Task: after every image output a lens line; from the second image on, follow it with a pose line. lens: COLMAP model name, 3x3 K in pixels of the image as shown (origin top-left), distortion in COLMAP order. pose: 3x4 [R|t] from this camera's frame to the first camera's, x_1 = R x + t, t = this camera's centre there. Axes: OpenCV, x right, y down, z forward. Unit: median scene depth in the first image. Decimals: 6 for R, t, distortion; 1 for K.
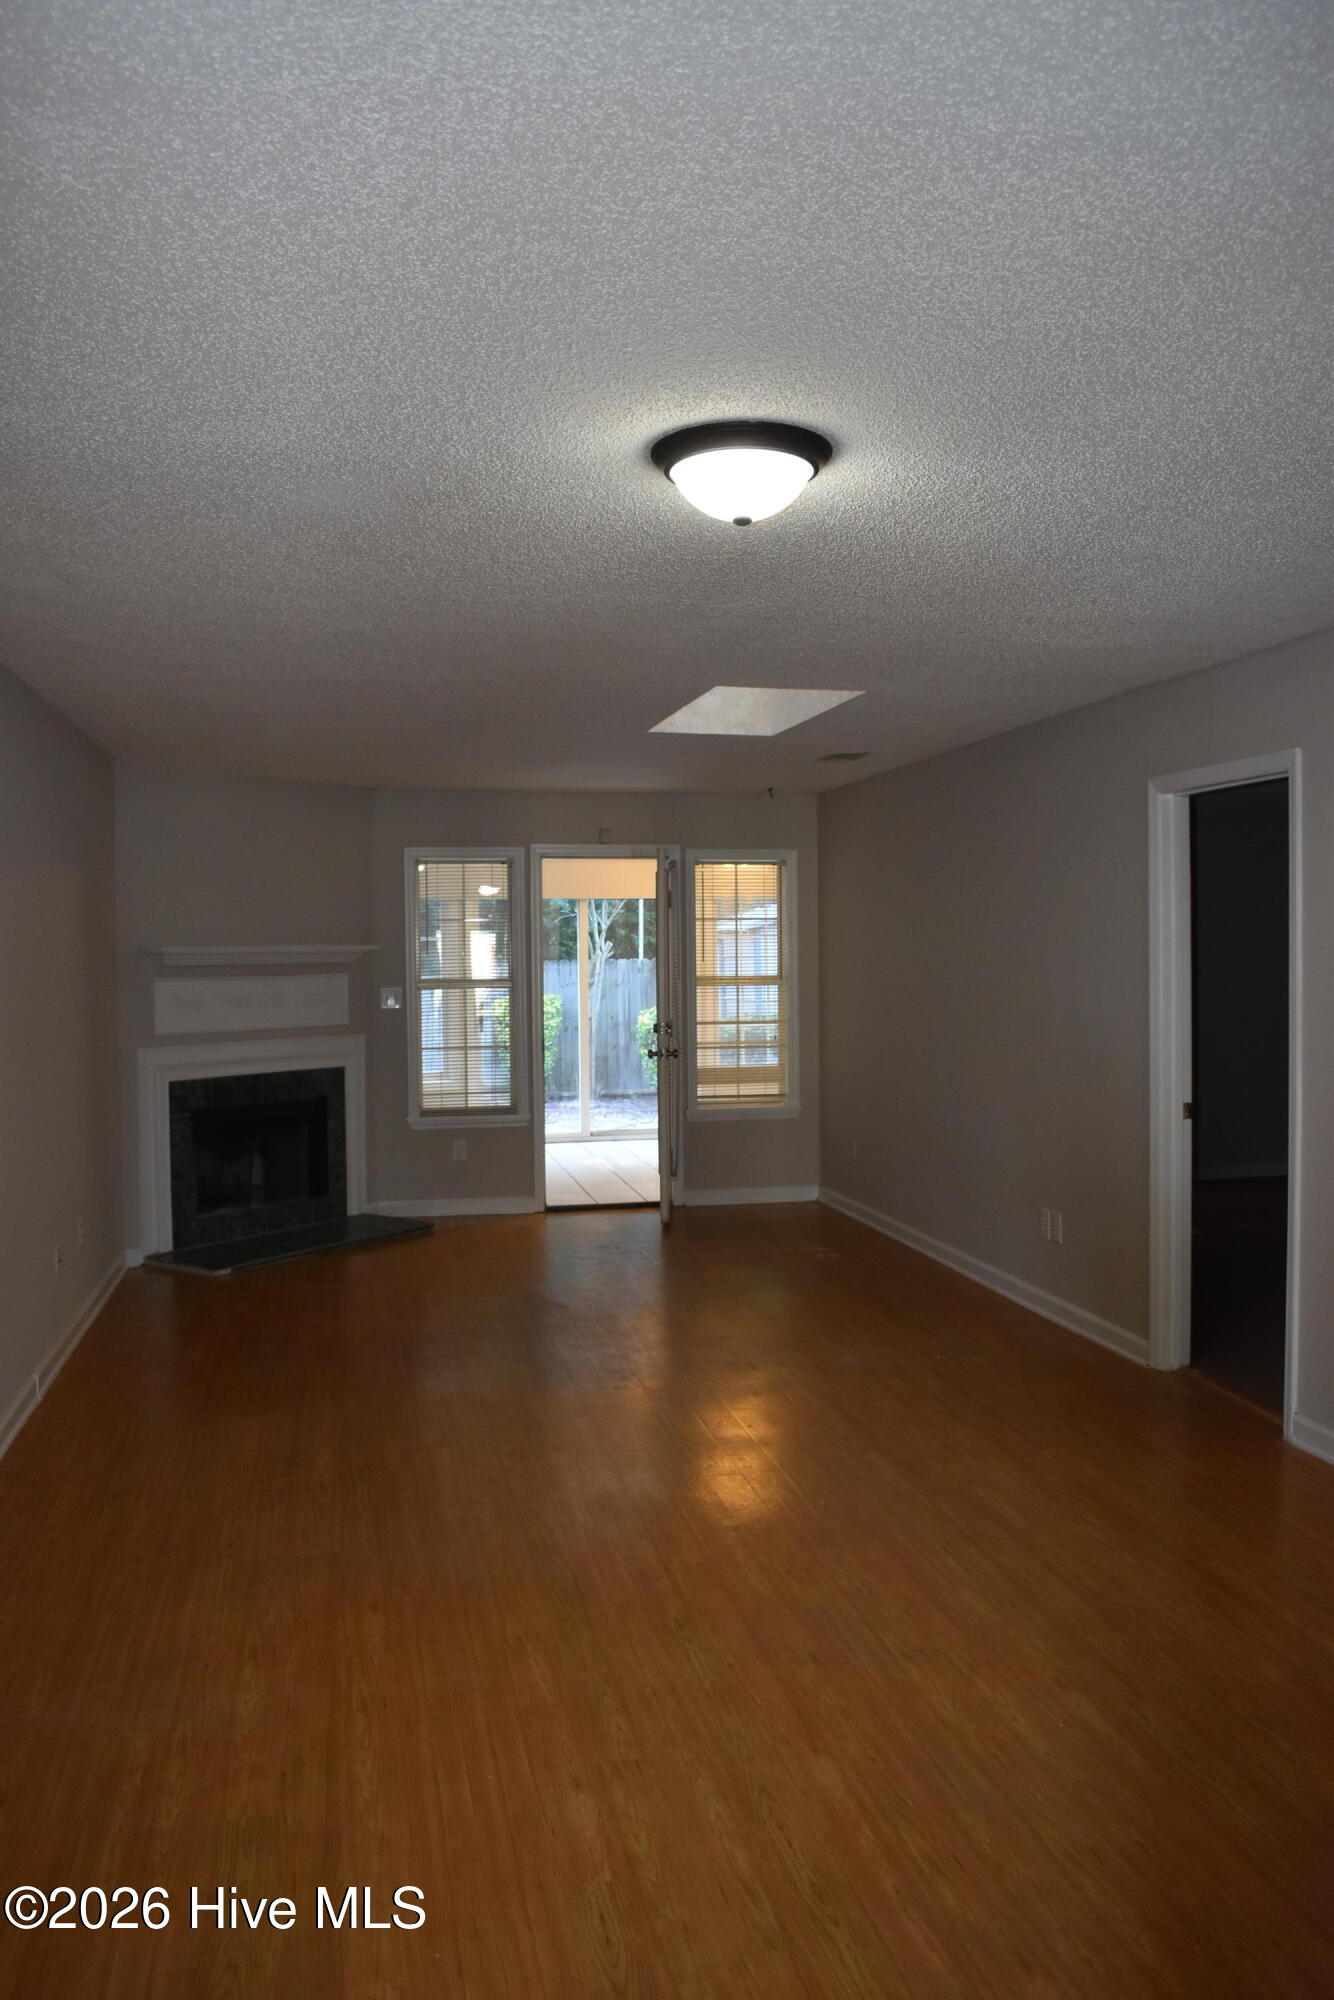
lens RADIAL K [[1561.8, 0, 651.8], [0, 1561.8, 994.7], [0, 0, 1]] dist [-0.091953, 0.016009]
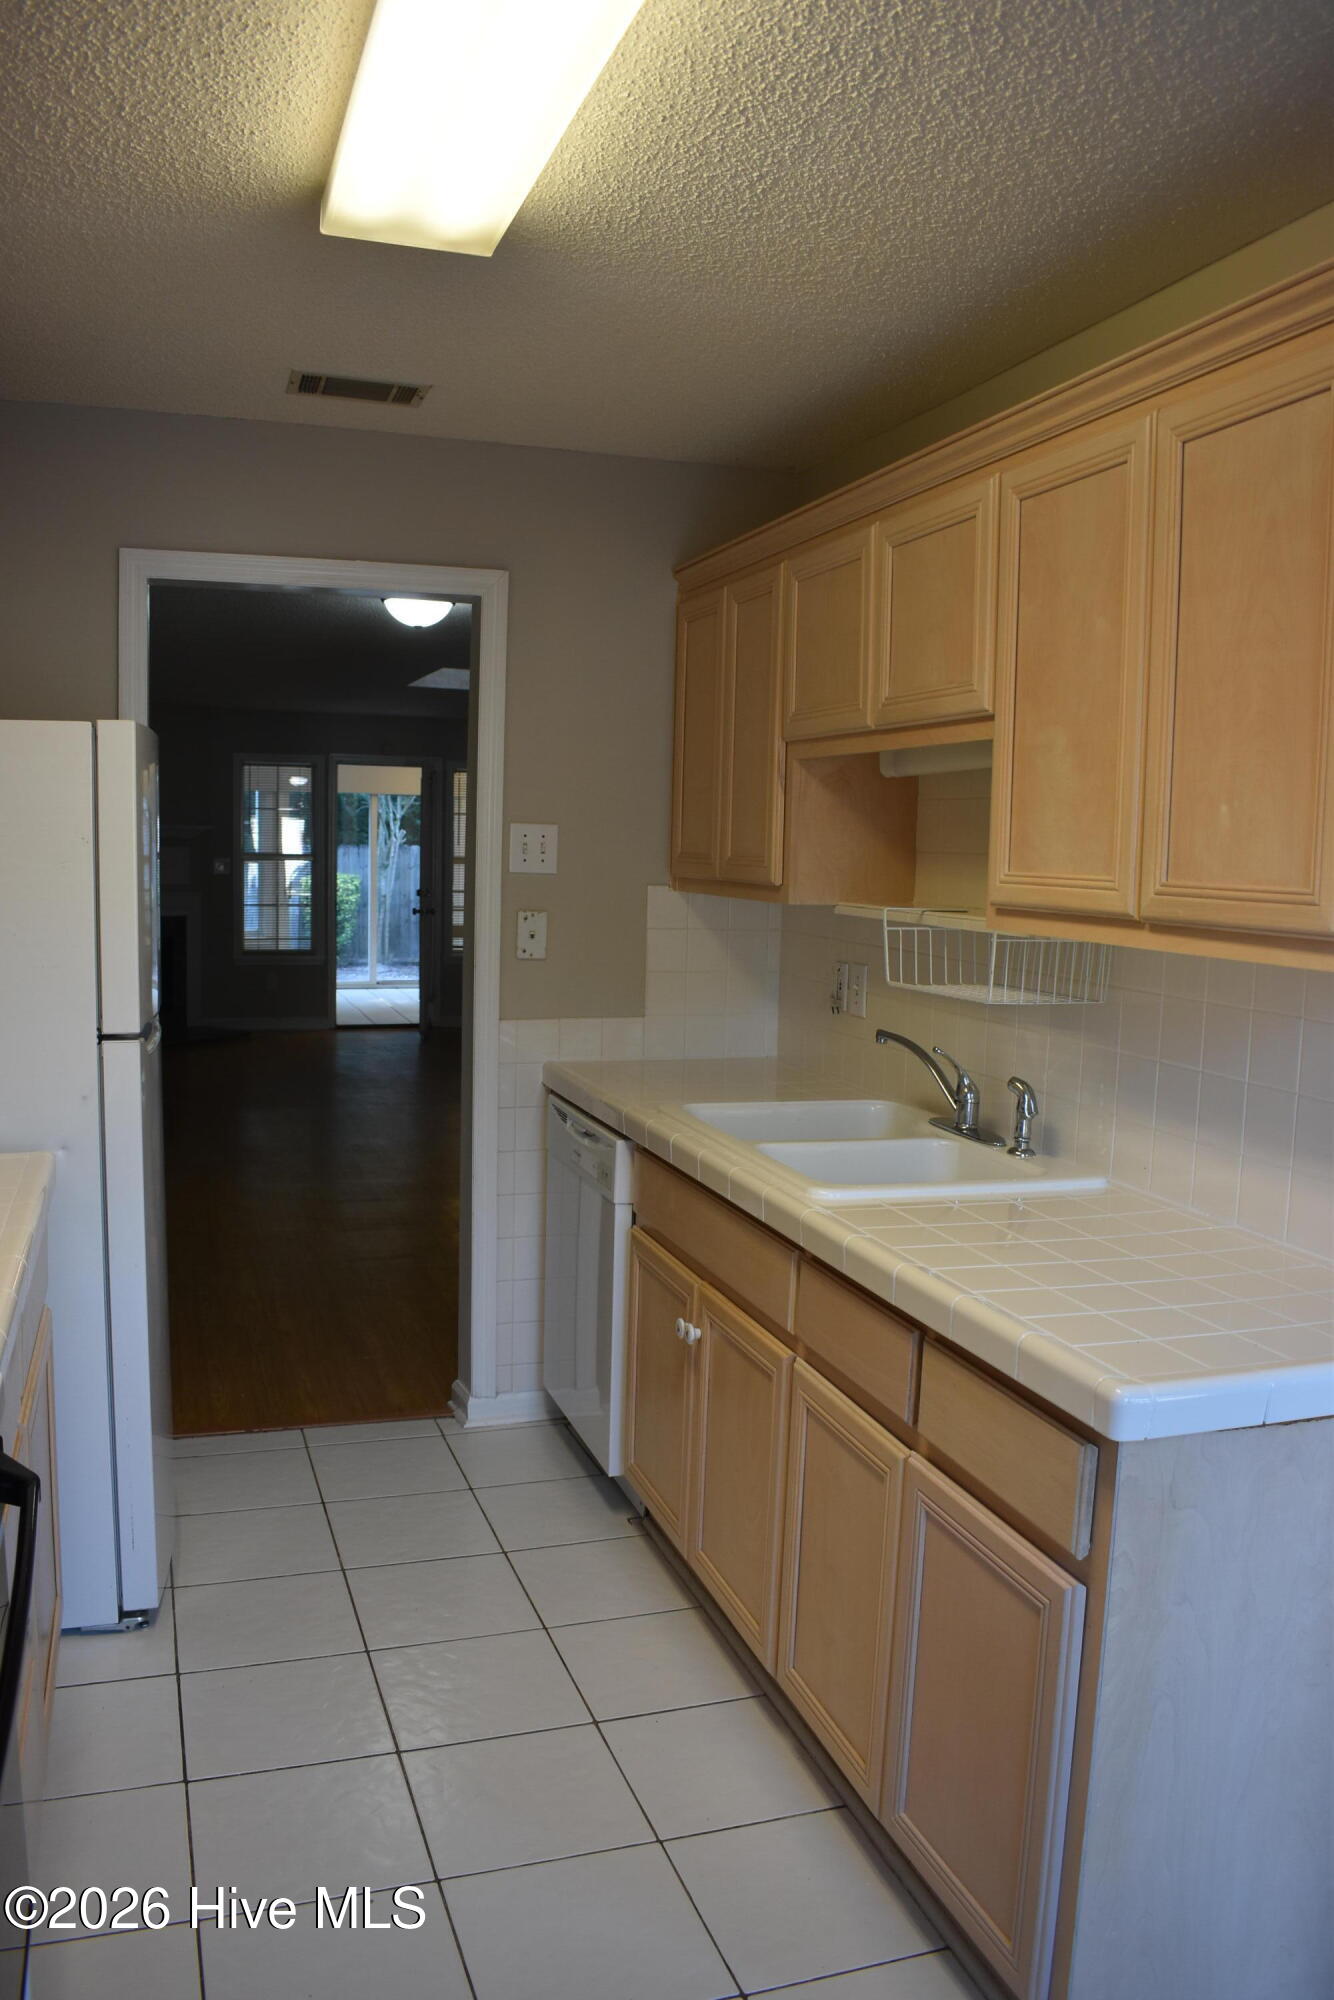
lens RADIAL K [[1553.2, 0, 651.9], [0, 1553.2, 995.6], [0, 0, 1]] dist [-0.097704, 0.015771]
pose [[0.992303, 0.021371, 0.121976, 0.039841], [-0.029699, 0.997320, 0.066868, 0.013891], [-0.120220, -0.069976, 0.990278, -0.356942]]
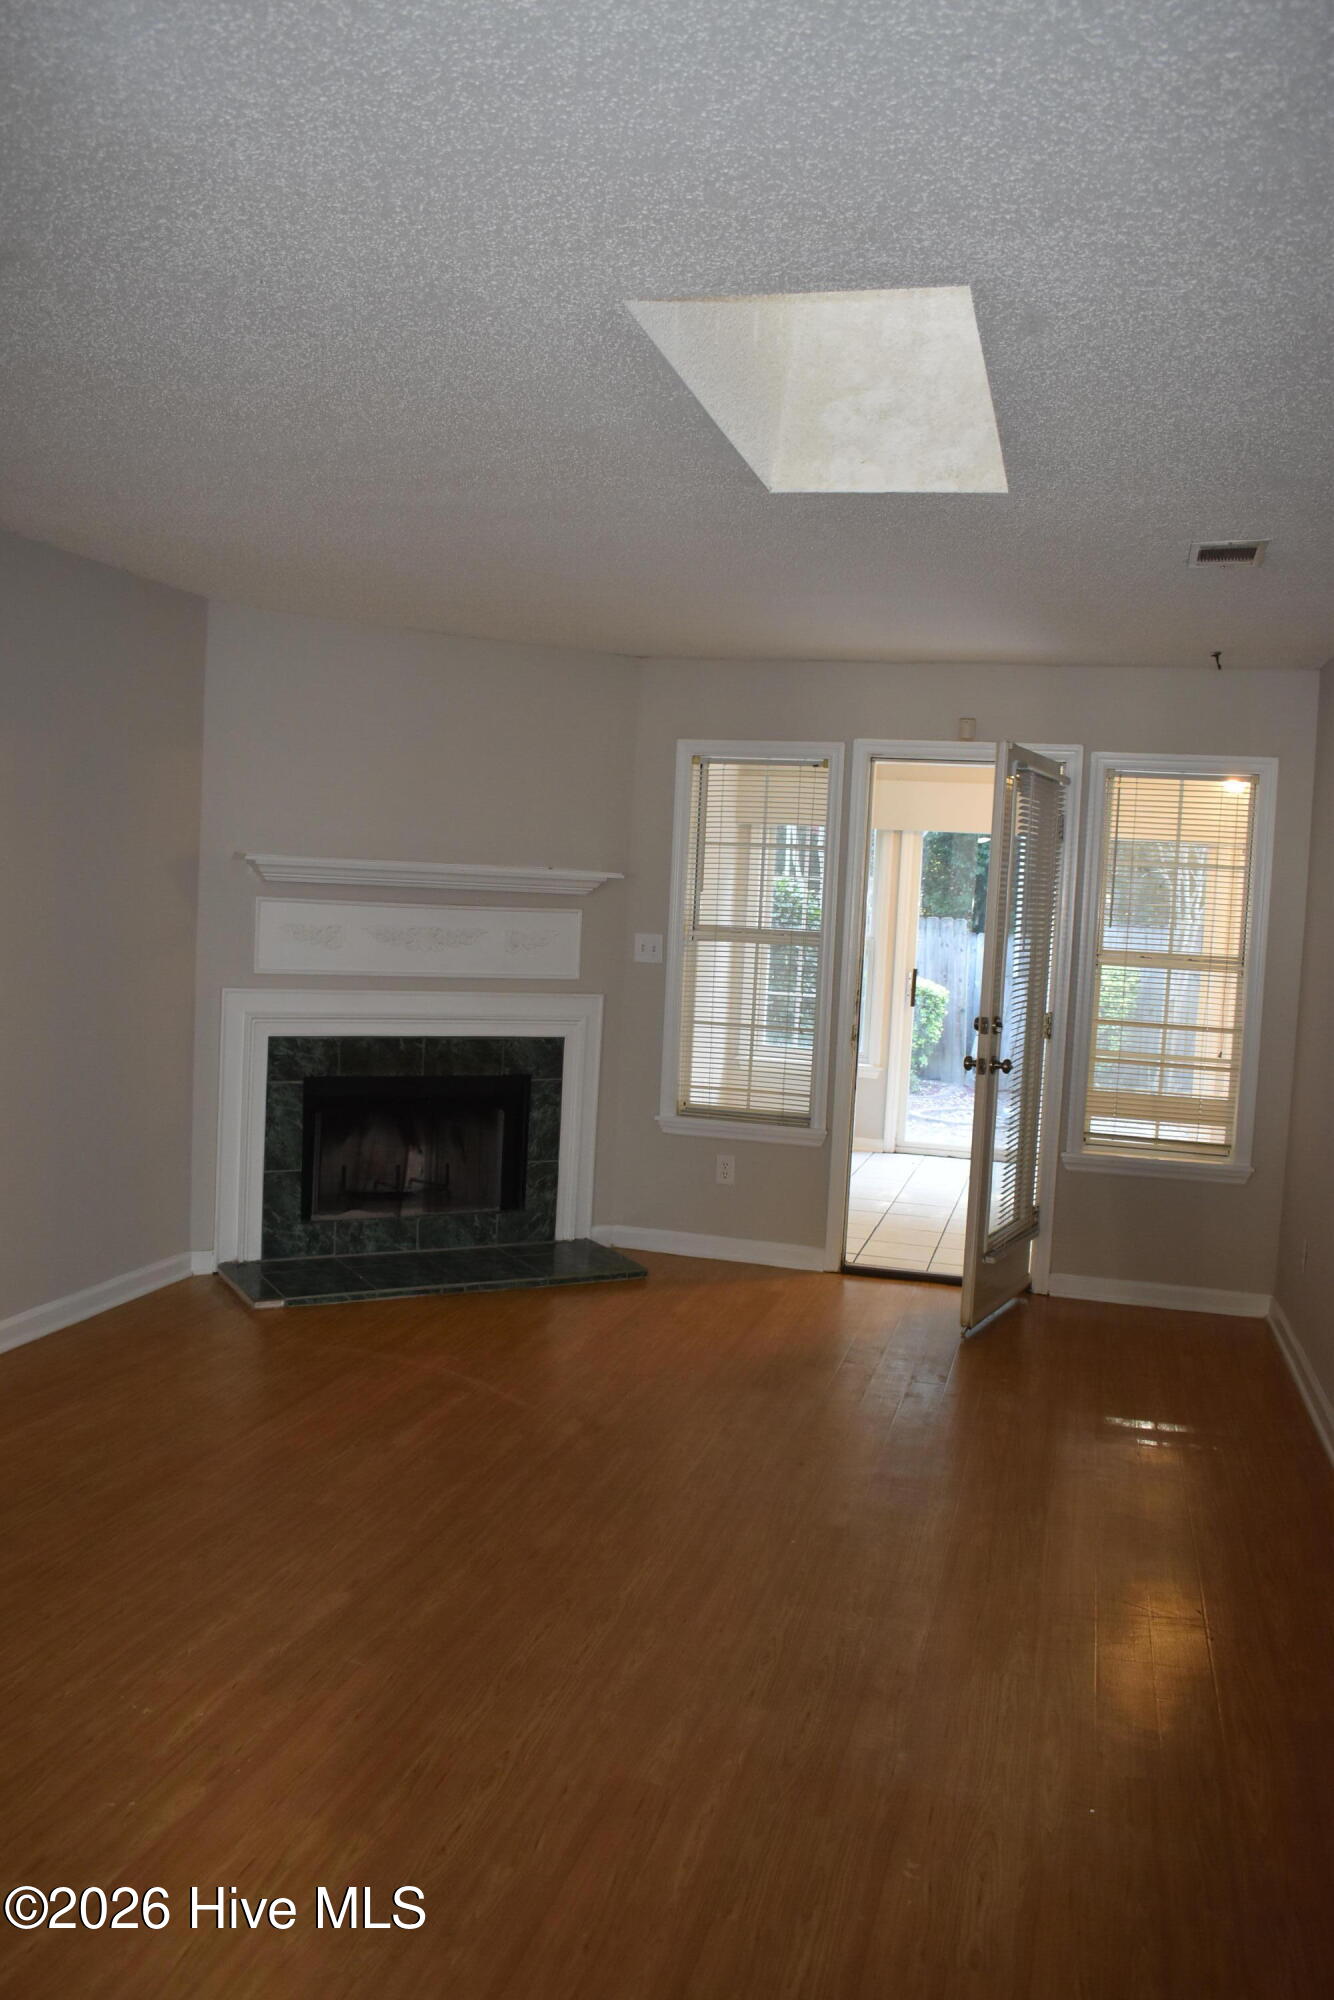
lens RADIAL K [[1553.2, 0, 651.9], [0, 1553.2, 995.6], [0, 0, 1]] dist [-0.097704, 0.015771]
pose [[0.888459, 0.083648, -0.451269, 0.160235], [-0.070659, 0.996458, 0.045590, -0.008958], [0.453484, -0.008618, 0.891223, 0.358603]]
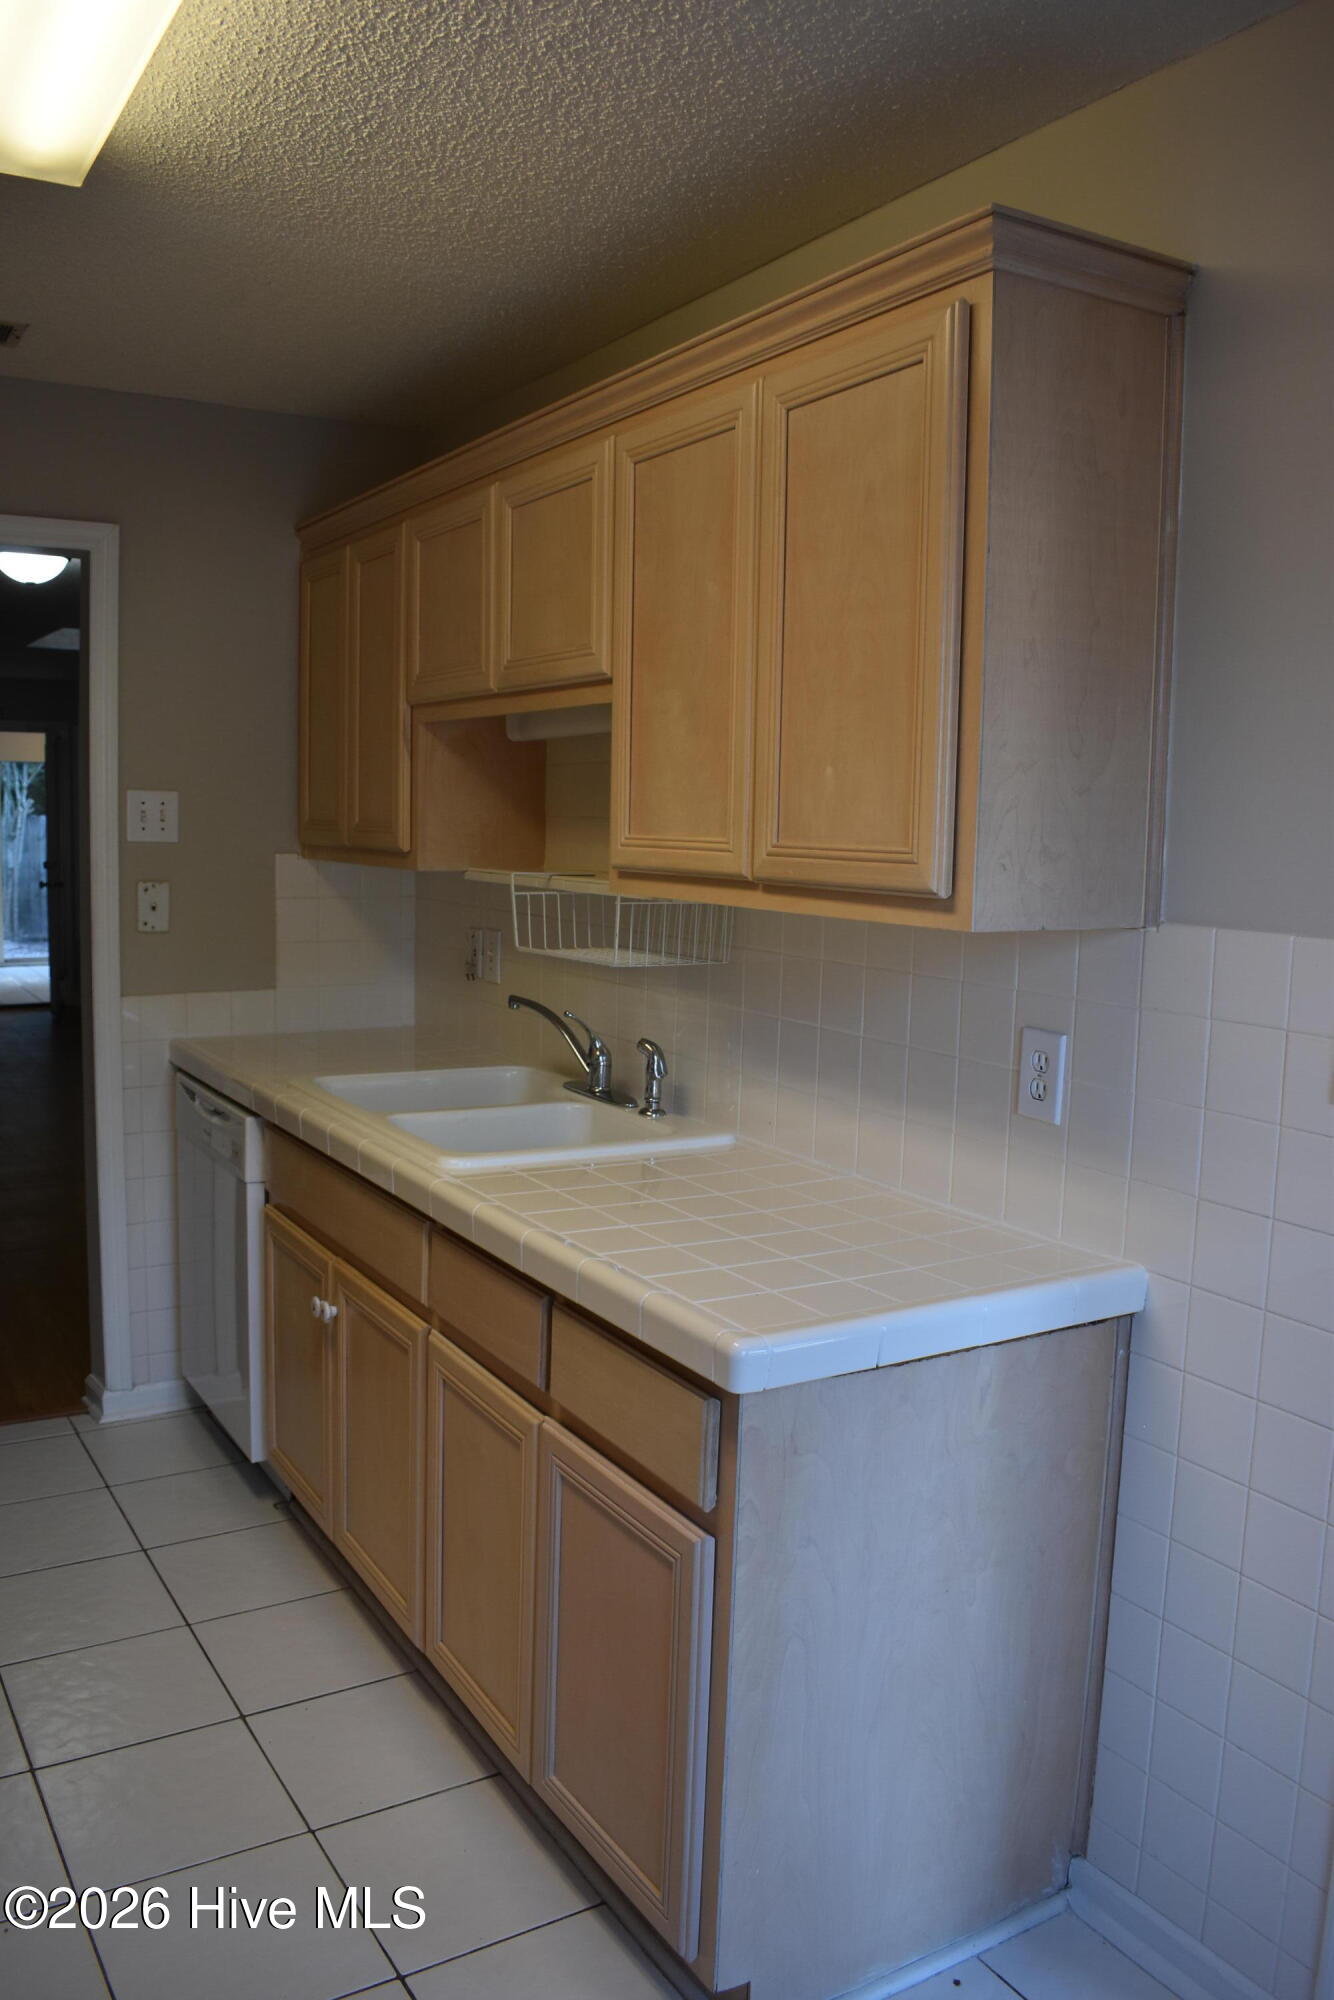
lens RADIAL K [[1553.2, 0, 651.9], [0, 1553.2, 995.6], [0, 0, 1]] dist [-0.097704, 0.015771]
pose [[0.941442, -0.009138, 0.337051, 0.045624], [-0.019882, 0.996389, 0.082547, 0.014058], [-0.336588, -0.084415, 0.937861, -0.355036]]
